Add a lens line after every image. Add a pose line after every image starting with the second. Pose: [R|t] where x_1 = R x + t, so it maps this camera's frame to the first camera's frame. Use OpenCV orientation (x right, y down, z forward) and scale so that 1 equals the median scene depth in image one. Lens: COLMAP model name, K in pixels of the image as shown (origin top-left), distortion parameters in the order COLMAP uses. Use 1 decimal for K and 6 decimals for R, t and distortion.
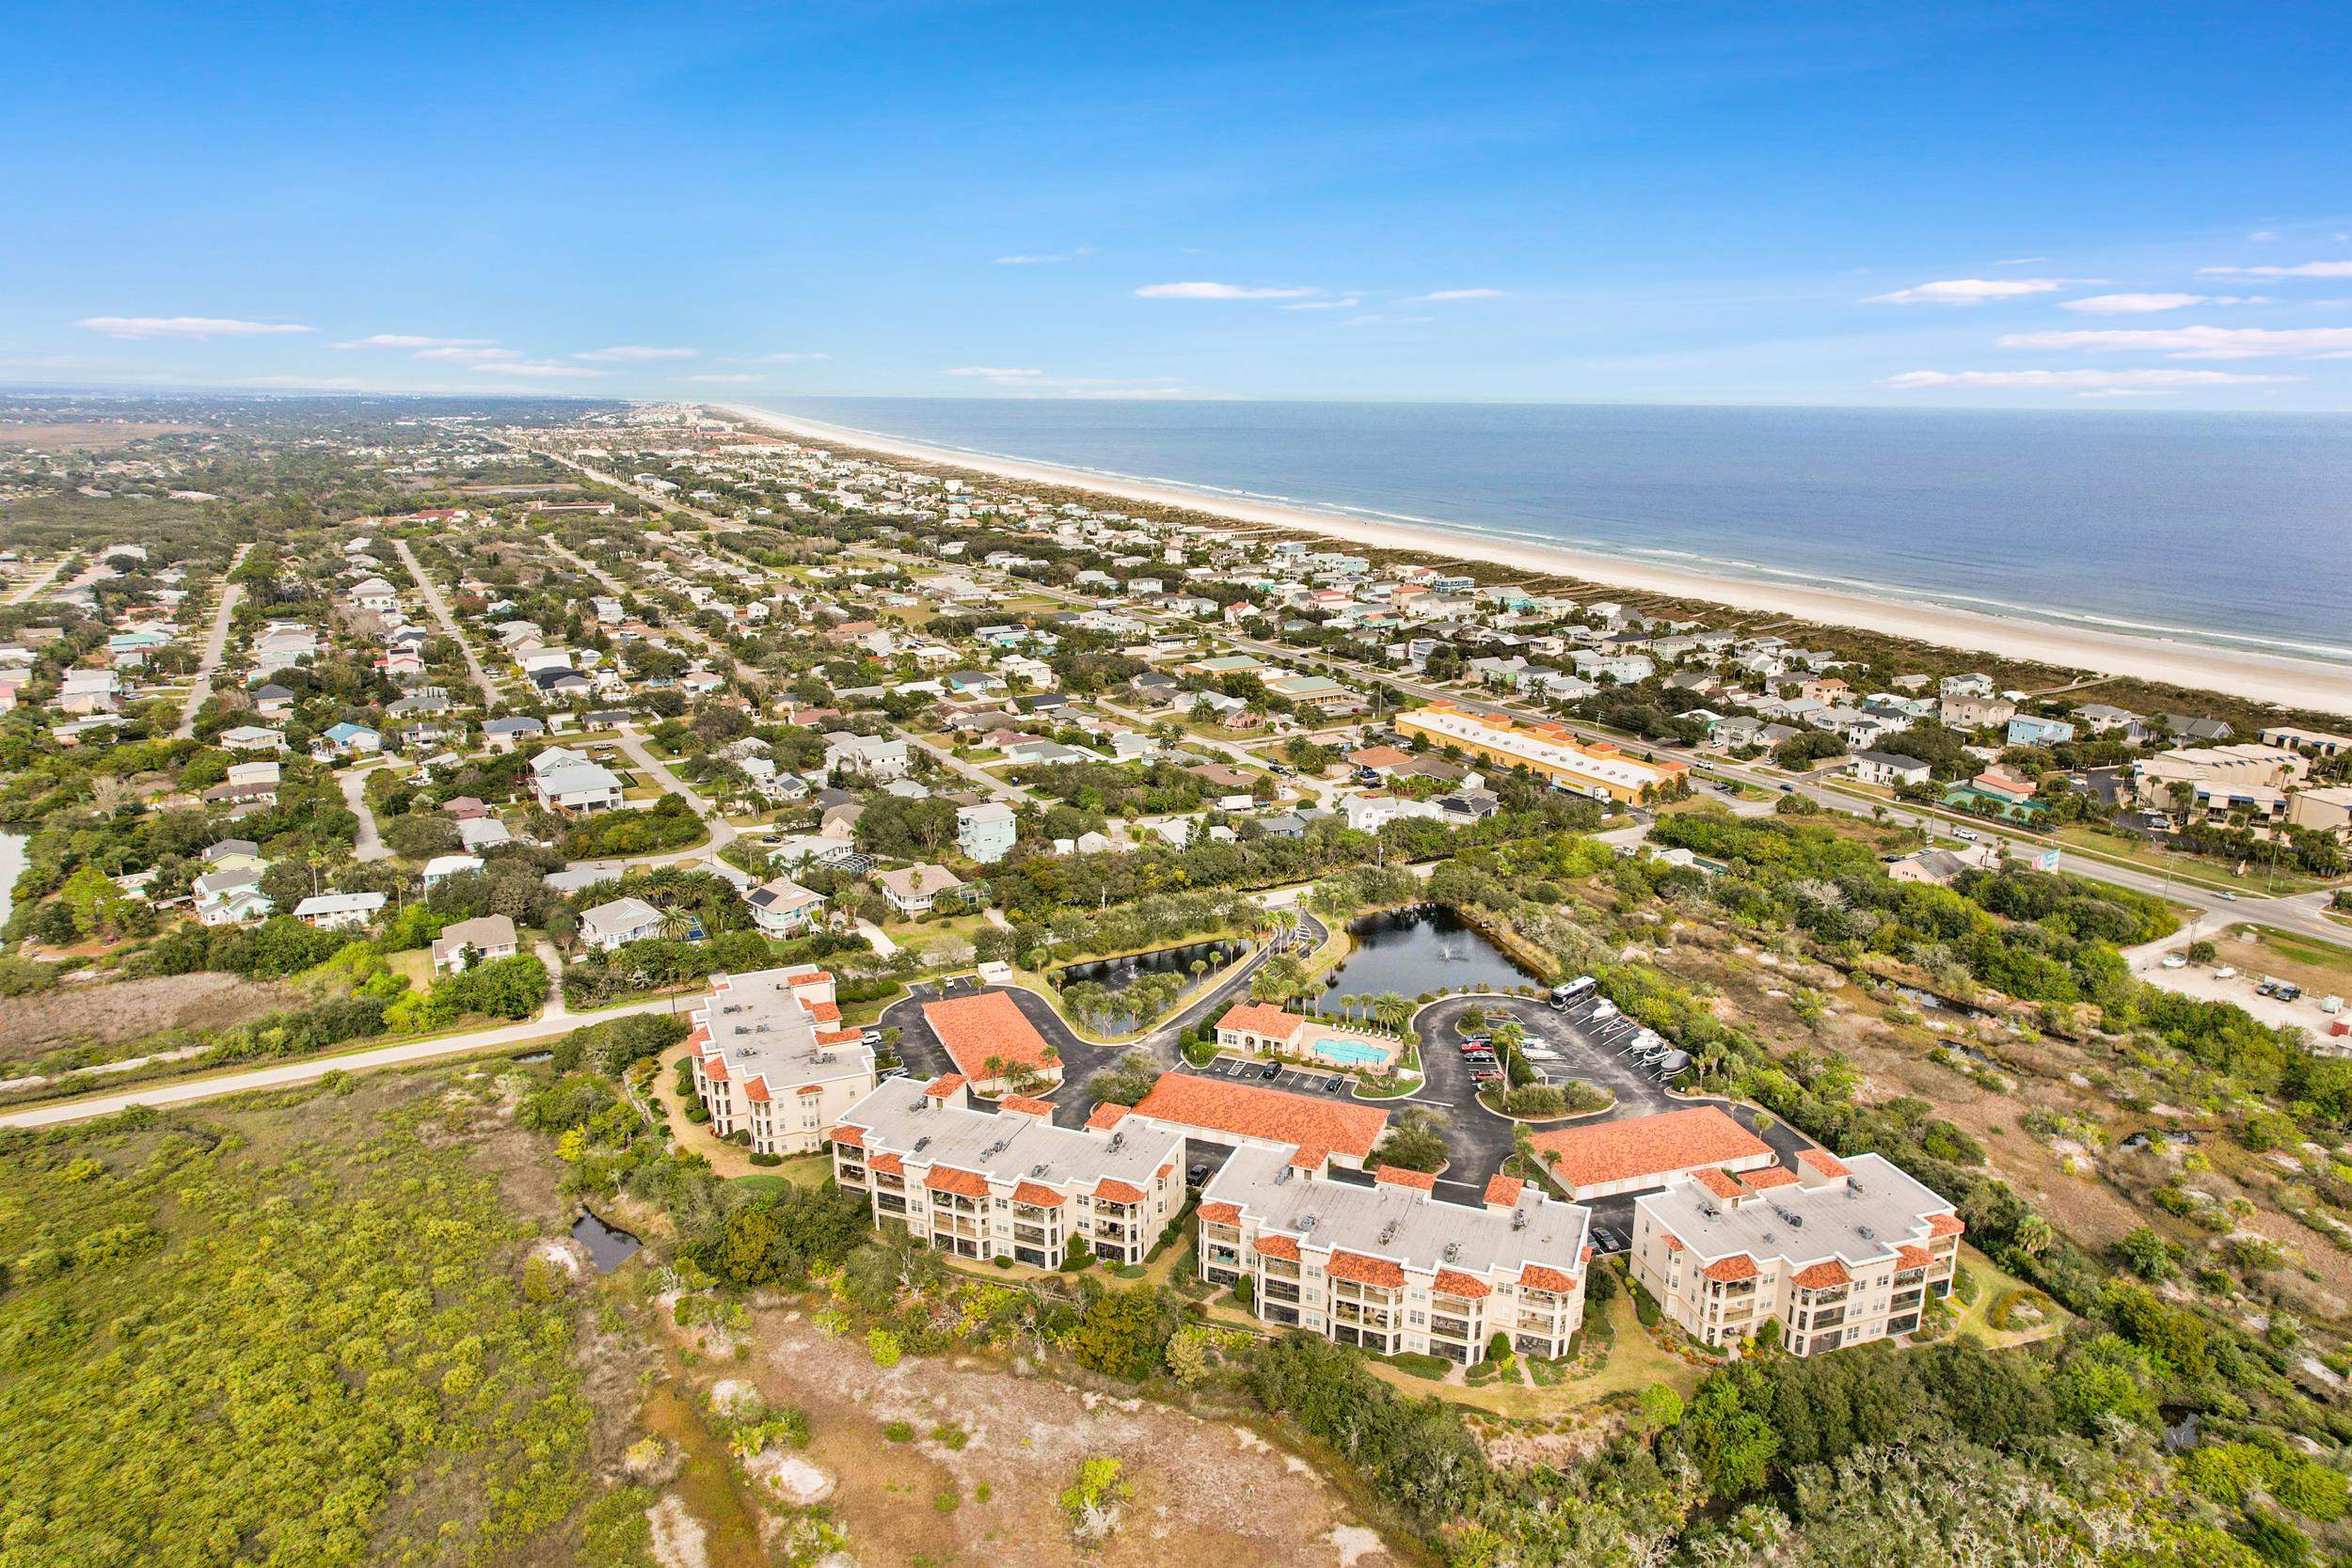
lens RADIAL K [[1504.4, 0, 1189.7], [0, 1504.4, 781.3], [0, 0, 1]] dist [-0.074749, 0.067102]
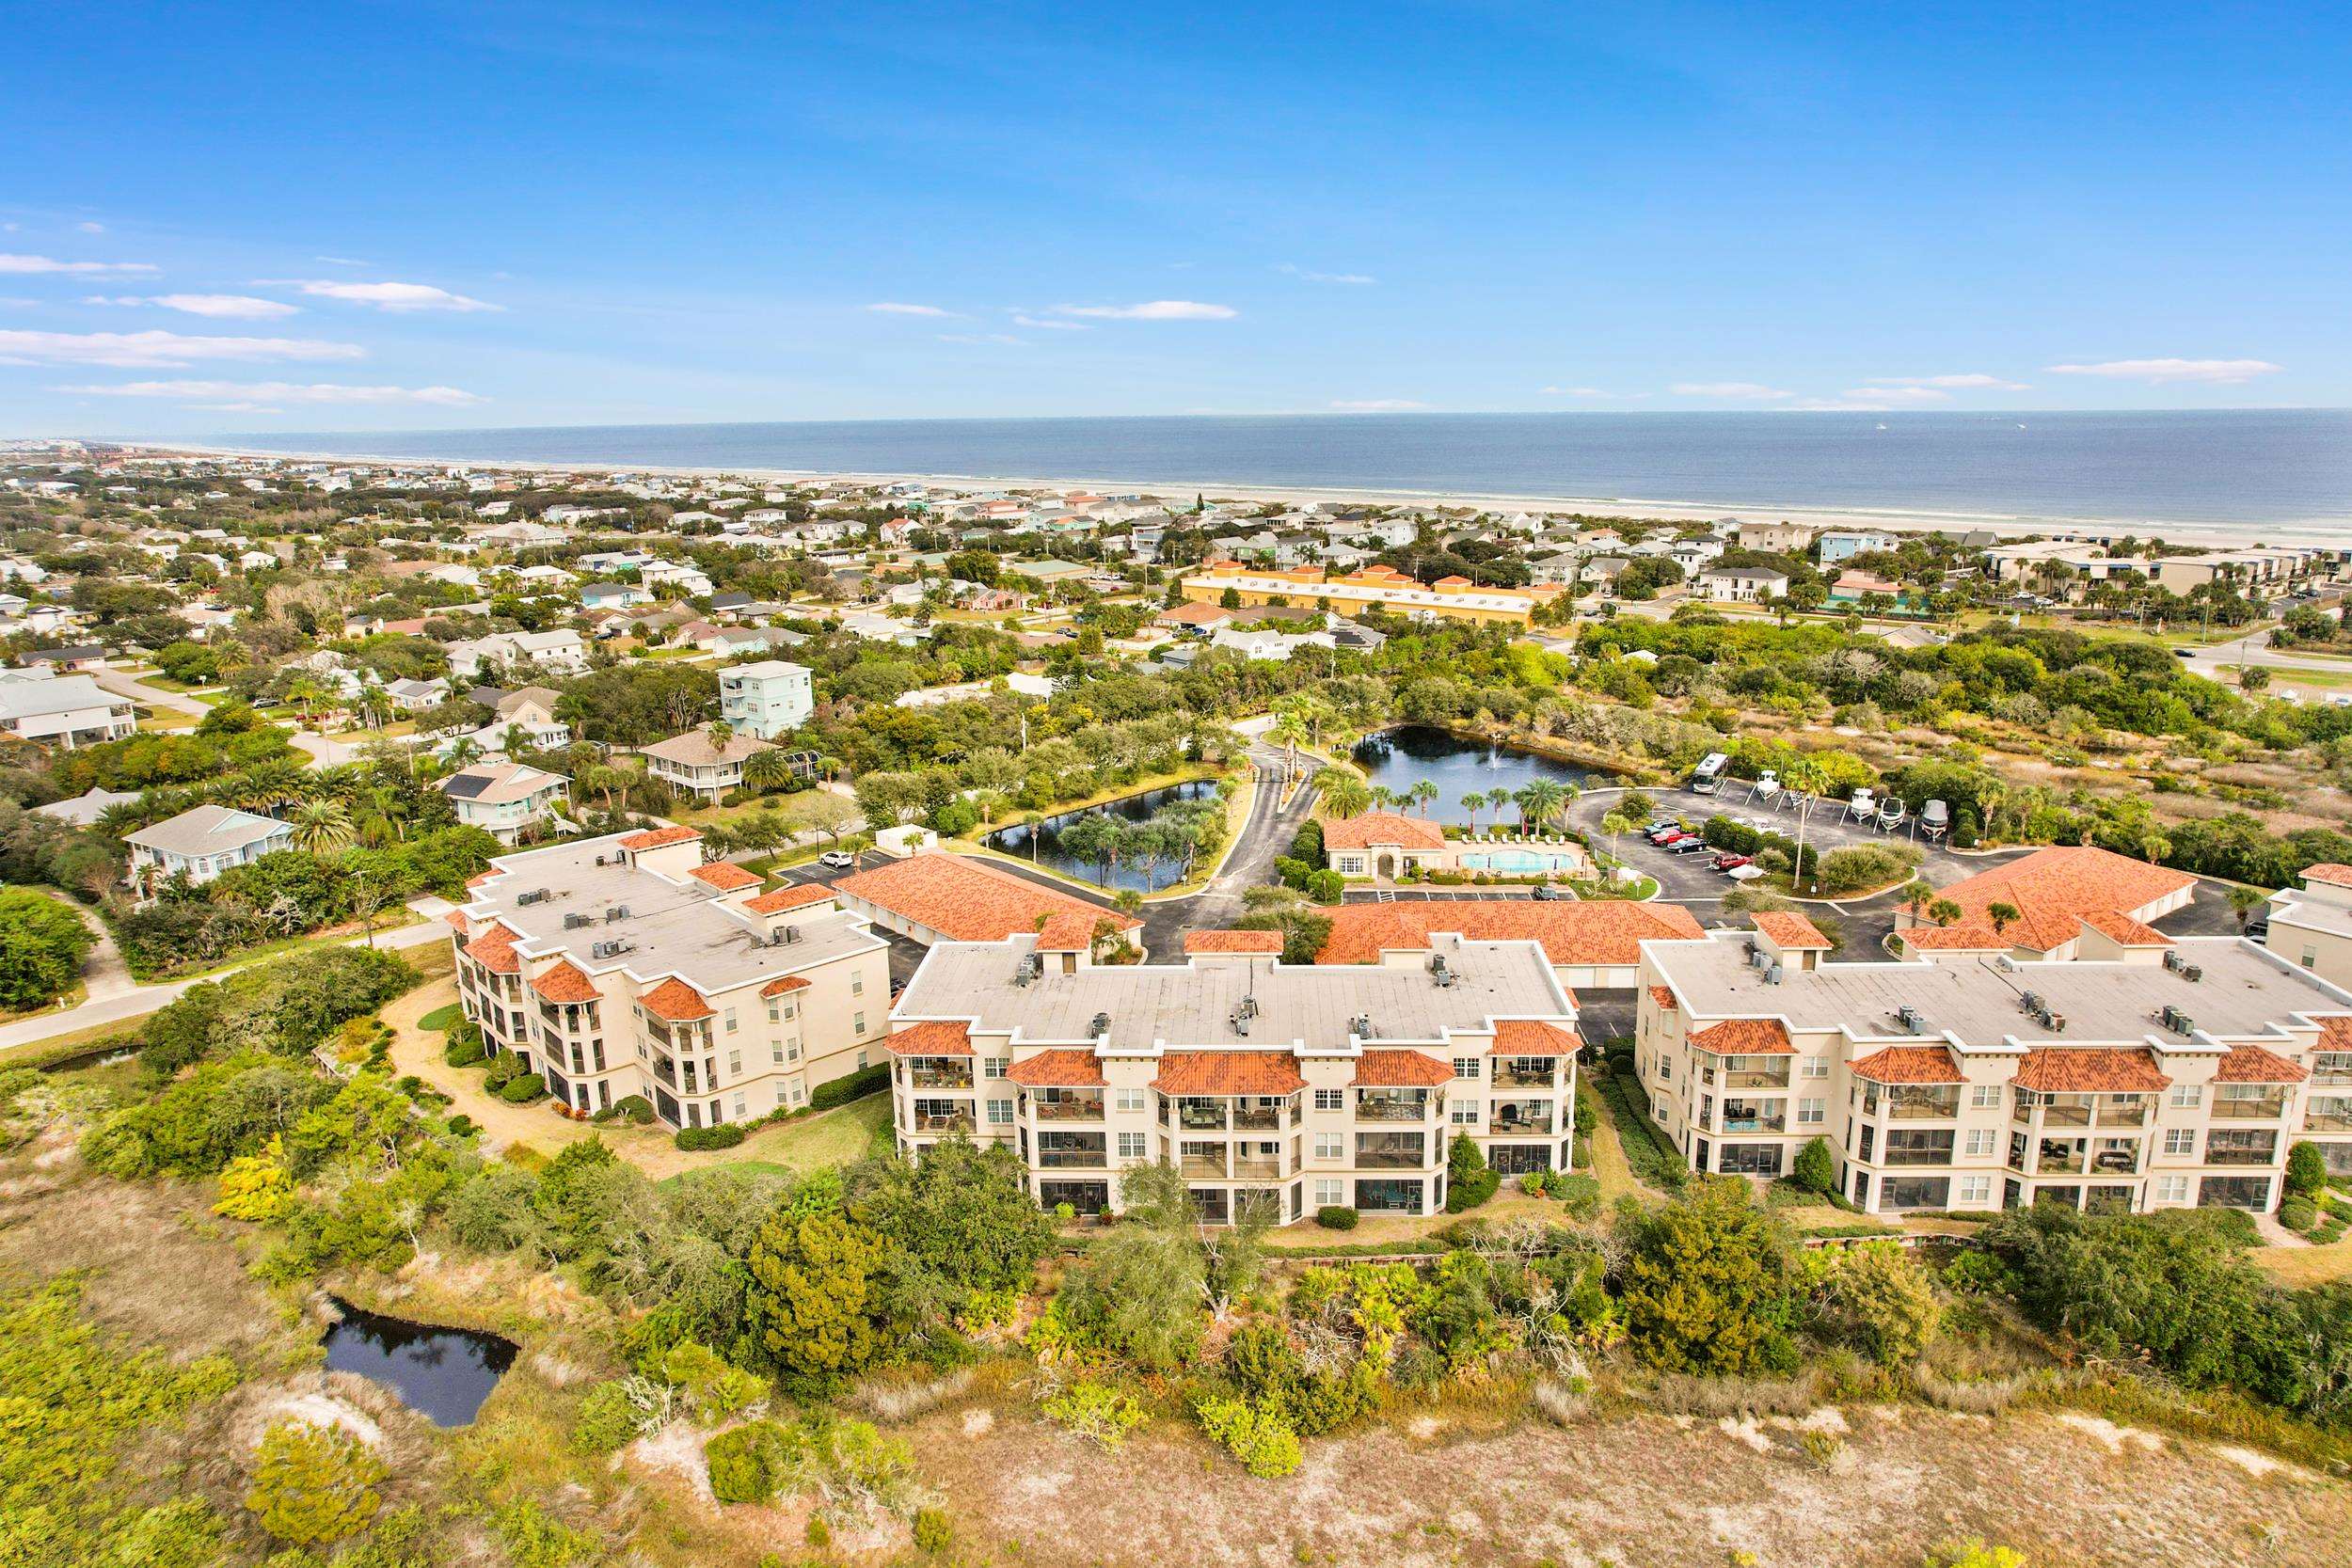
lens RADIAL K [[1504.4, 0, 1189.7], [0, 1504.4, 781.3], [0, 0, 1]] dist [-0.074749, 0.067102]
pose [[0.944989, -0.097488, 0.312236, -0.269695], [0.104486, 0.994510, -0.005717, 0.151572], [-0.309964, 0.038027, 0.949988, 0.464602]]
